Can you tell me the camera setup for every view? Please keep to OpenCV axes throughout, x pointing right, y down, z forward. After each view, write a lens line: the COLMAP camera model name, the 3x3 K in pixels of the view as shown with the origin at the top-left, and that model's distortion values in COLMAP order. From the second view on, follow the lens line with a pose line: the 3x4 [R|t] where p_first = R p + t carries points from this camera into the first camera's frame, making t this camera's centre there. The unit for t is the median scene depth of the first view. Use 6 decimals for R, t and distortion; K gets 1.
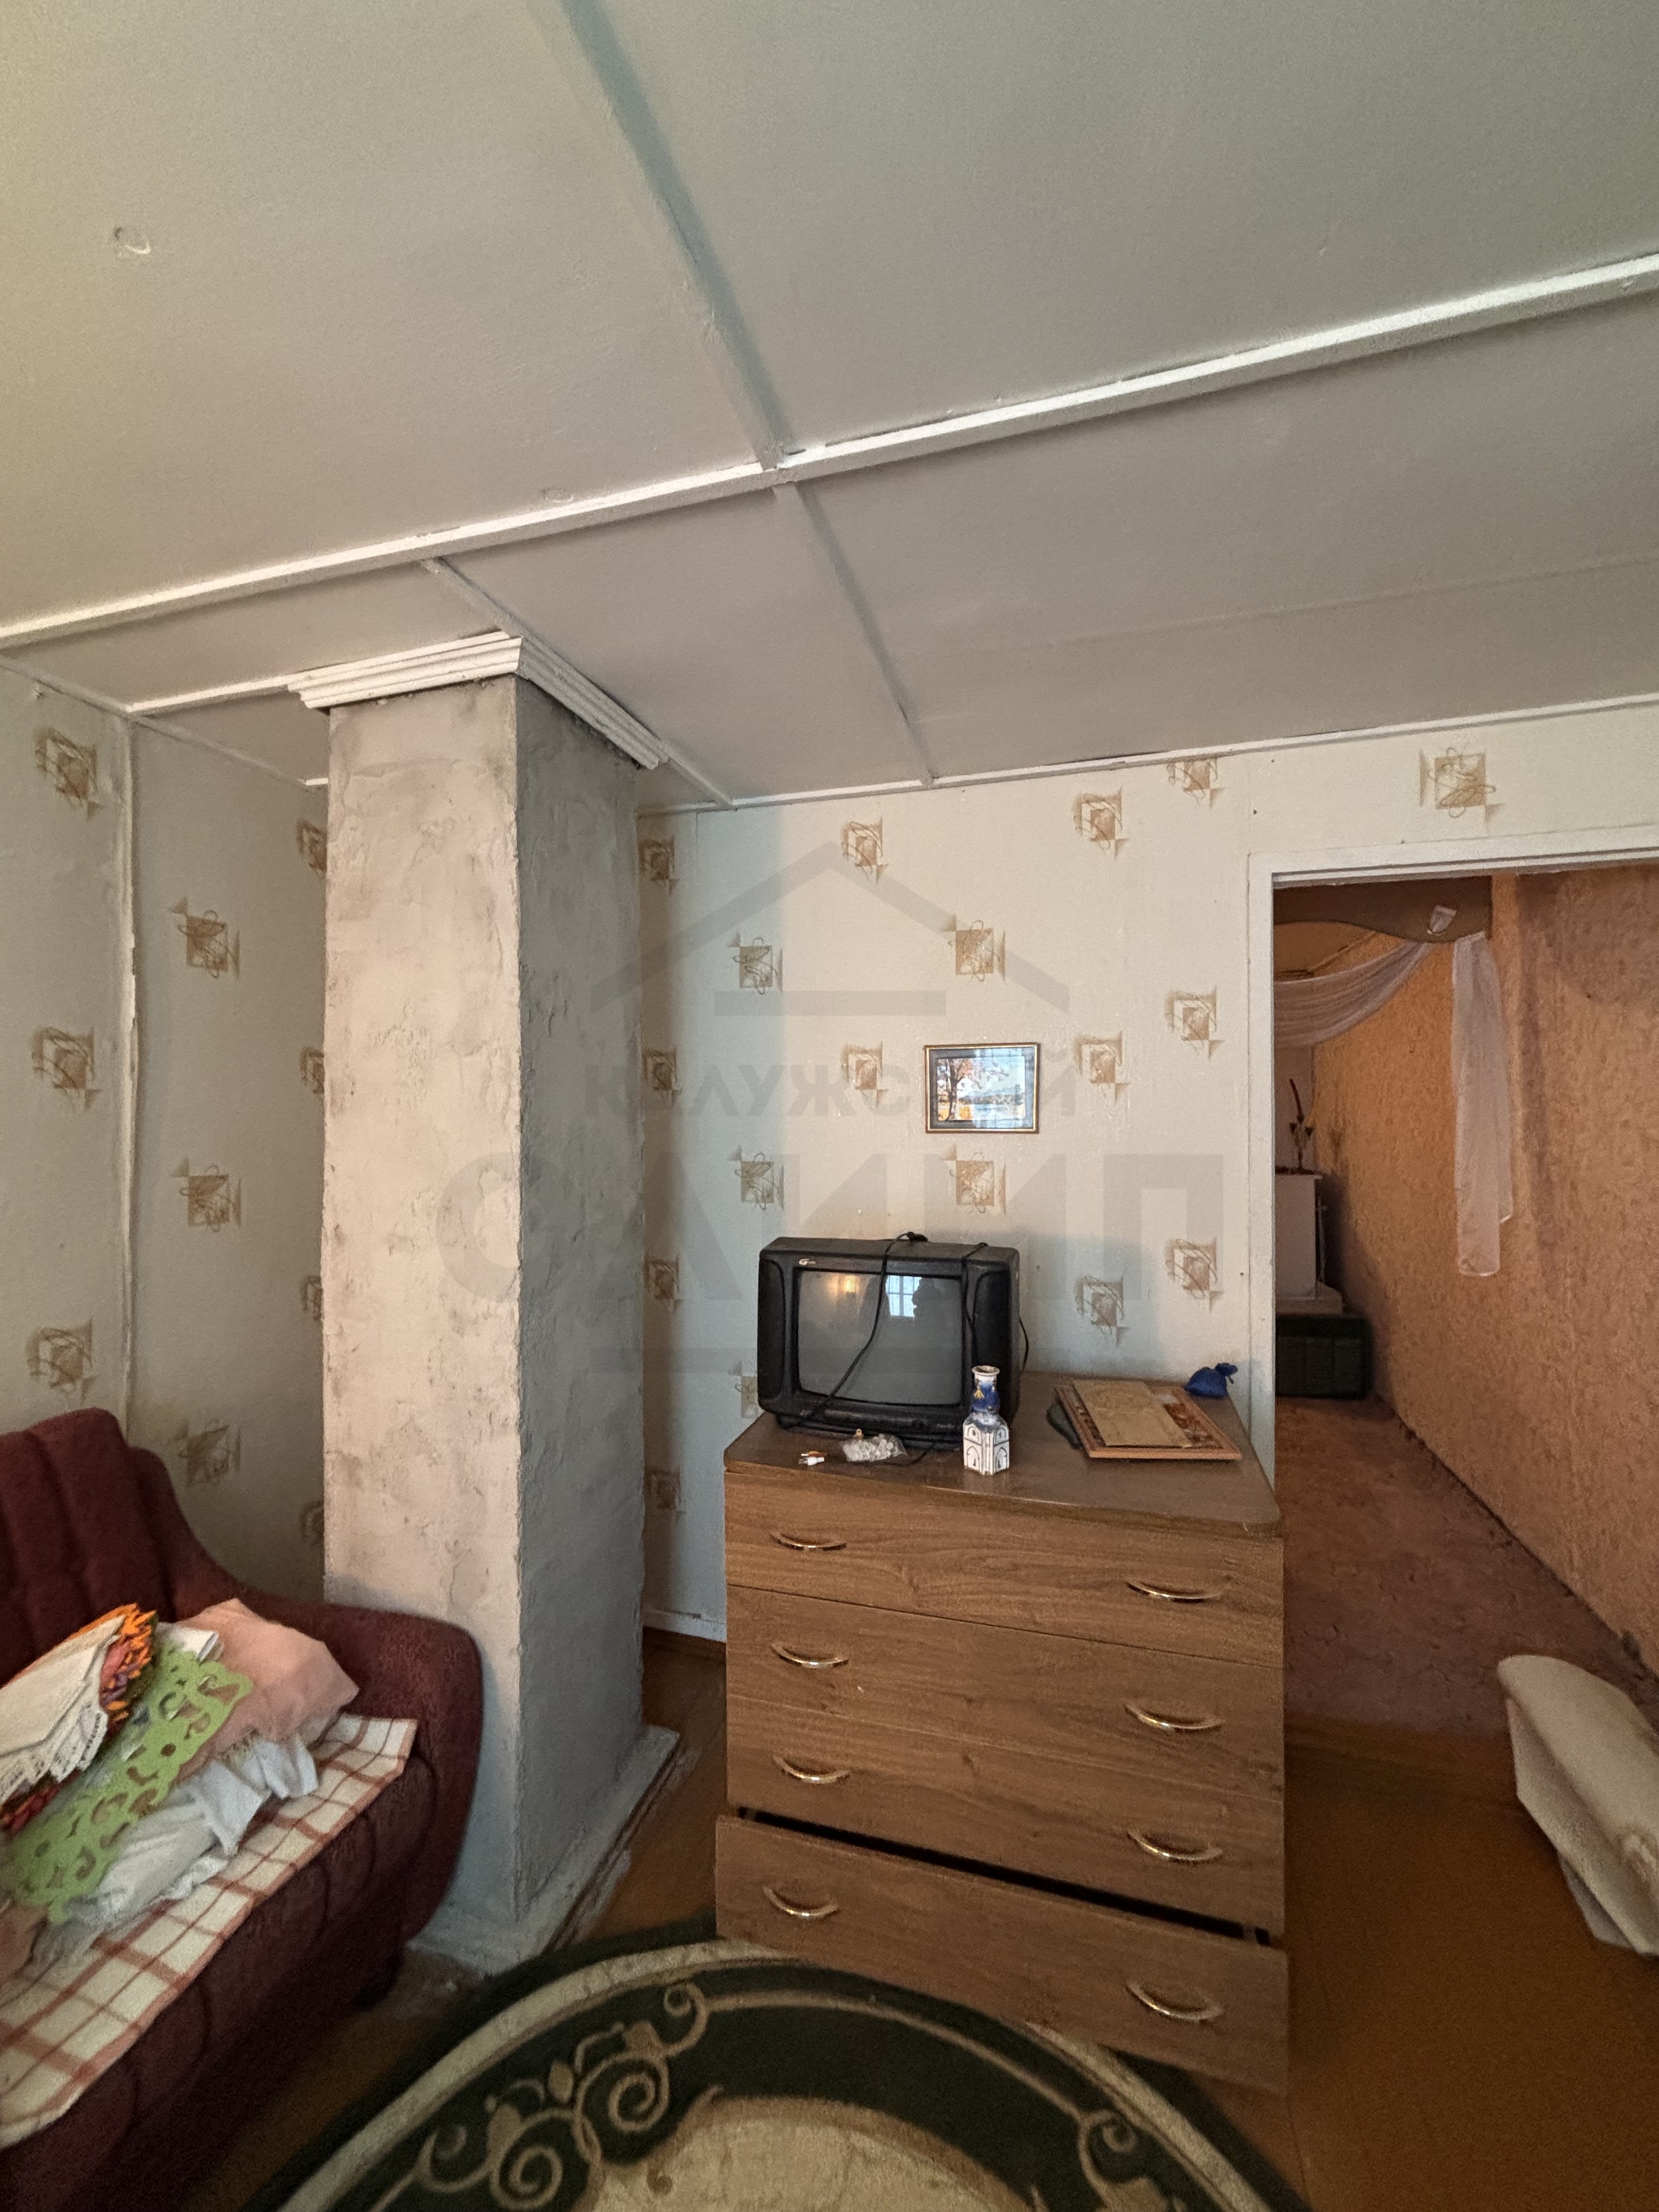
lens RADIAL K [[884.3, 0, 825.4], [0, 884.3, 1106.5], [0, 0, 1]] dist [0.000683, -0.000718]
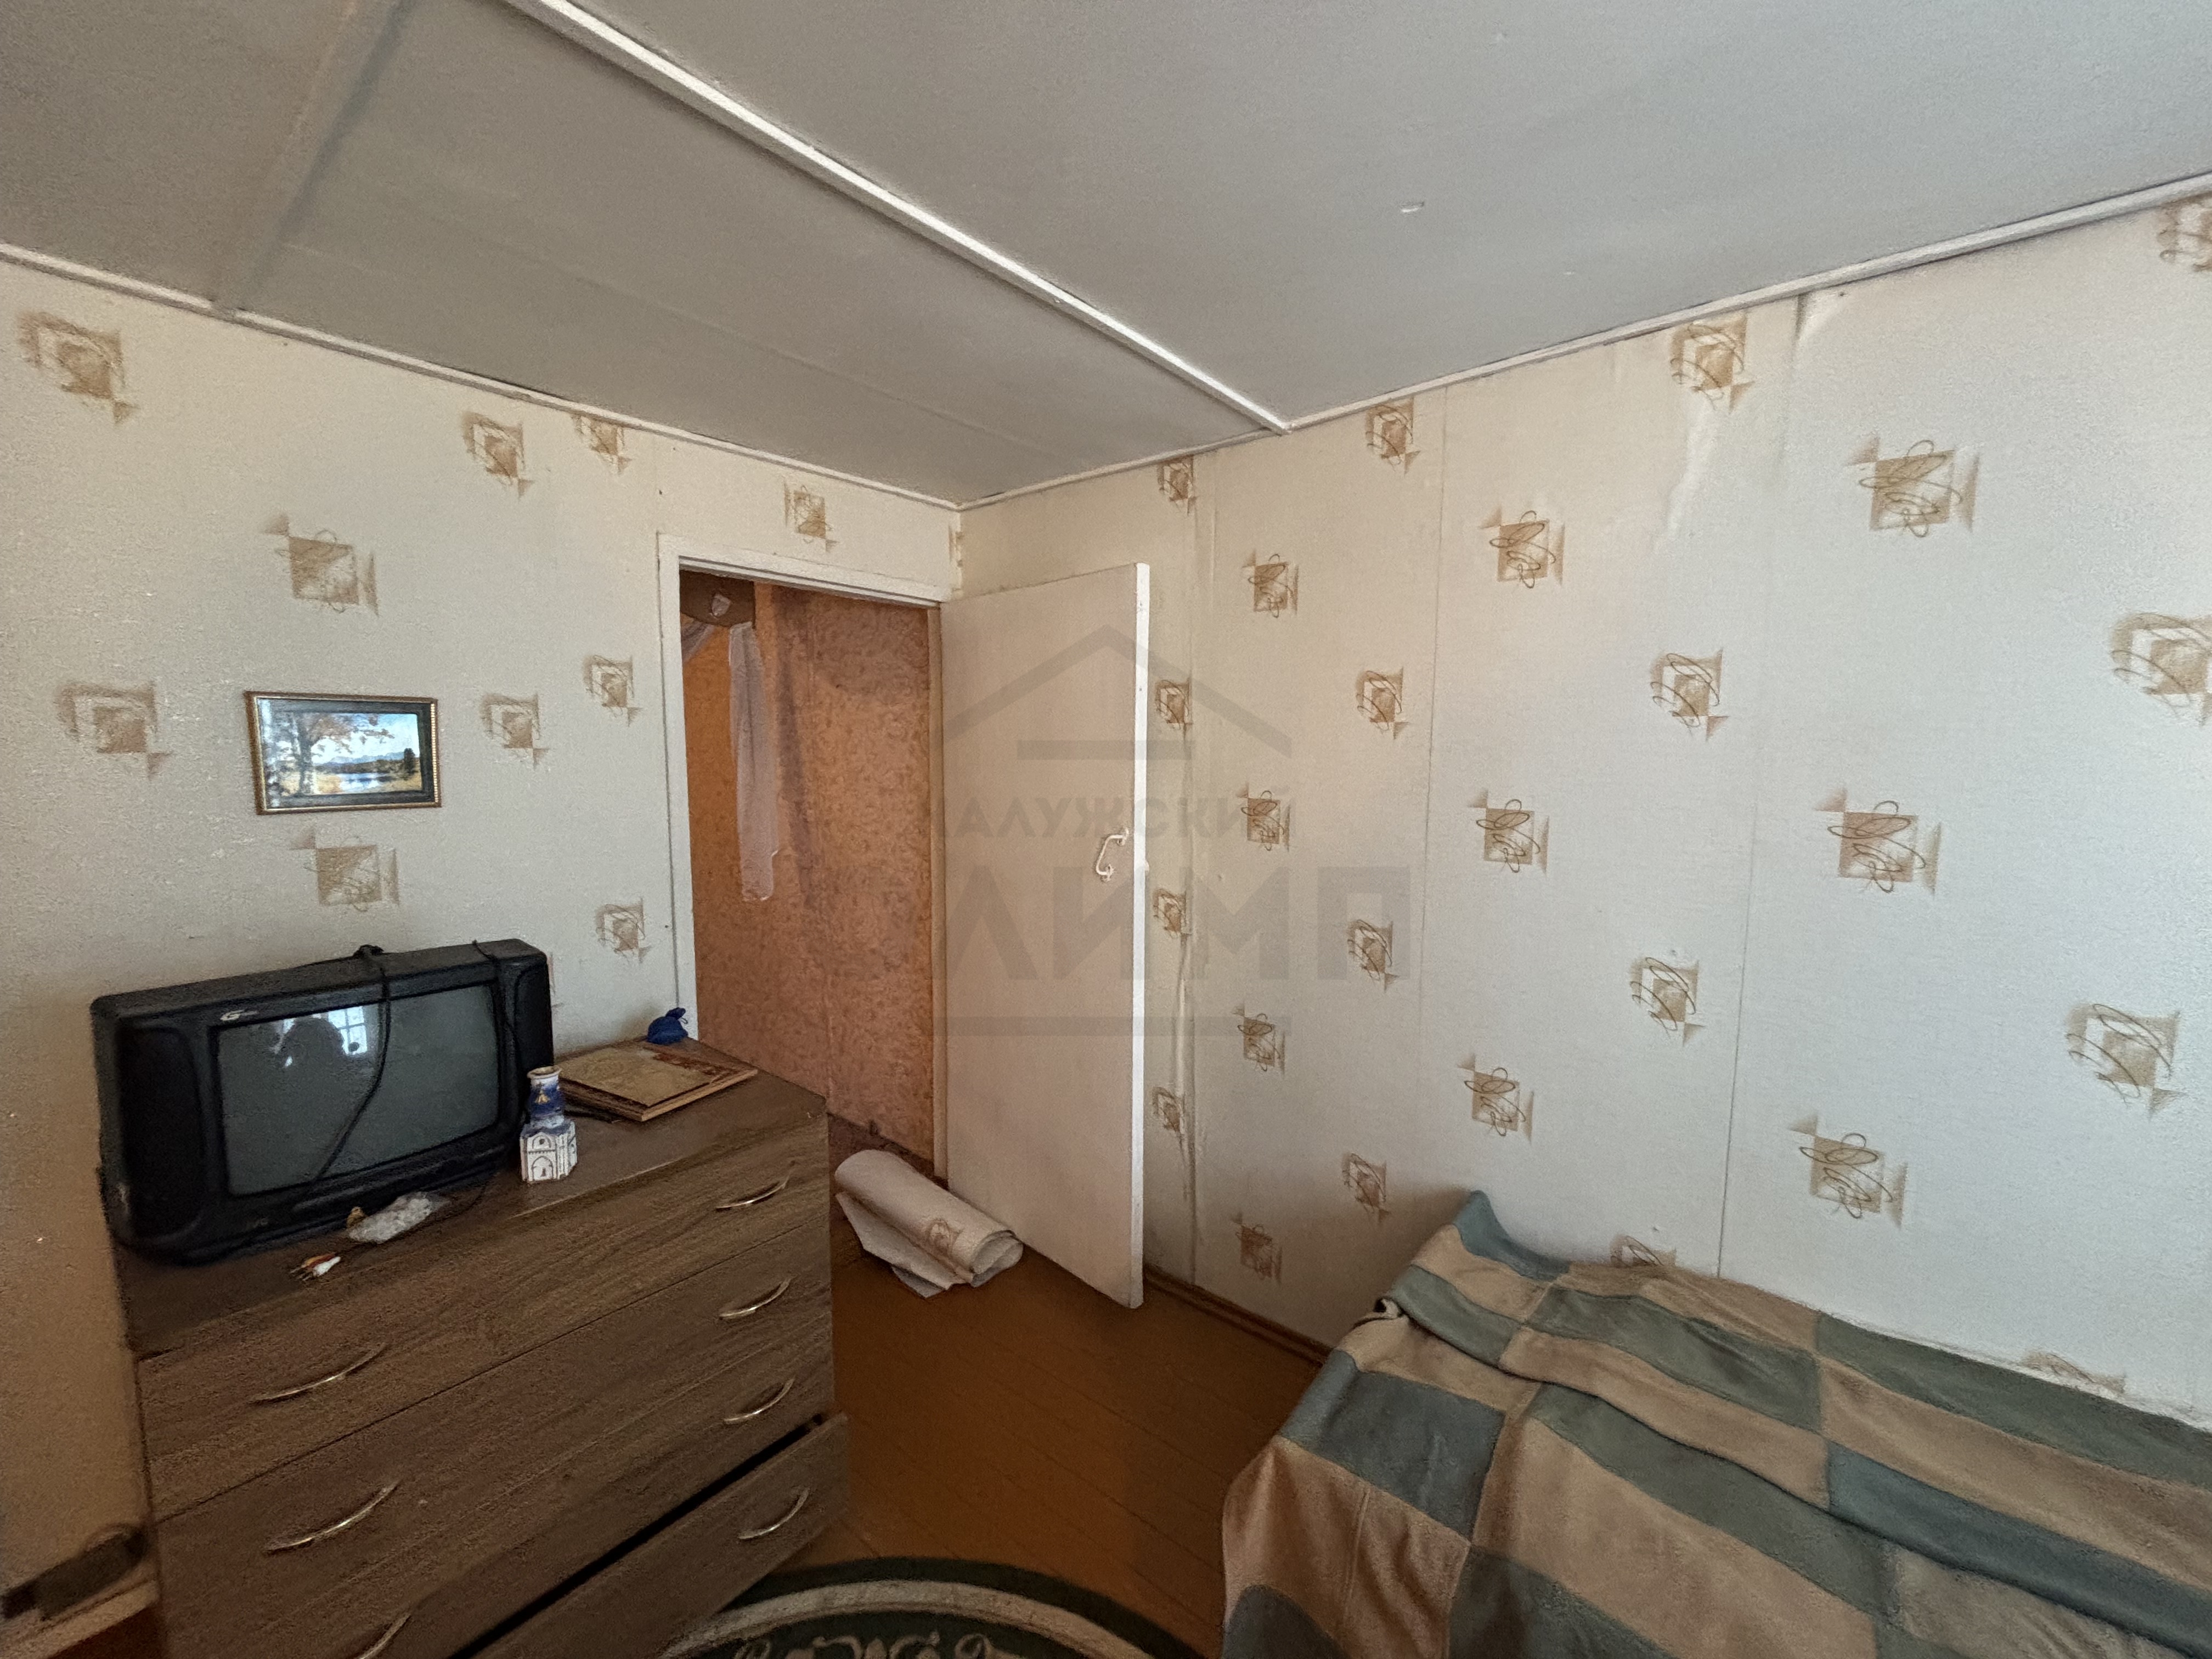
lens RADIAL K [[884.3, 0, 1100.4], [0, 884.3, 824.6], [0, 0, 1]] dist [0.000683, -0.000718]
pose [[0.395569, -0.071866, 0.915620, -0.298823], [-0.000021, 0.996933, 0.078257, -0.019980], [-0.918436, -0.030975, 0.394354, 0.088609]]
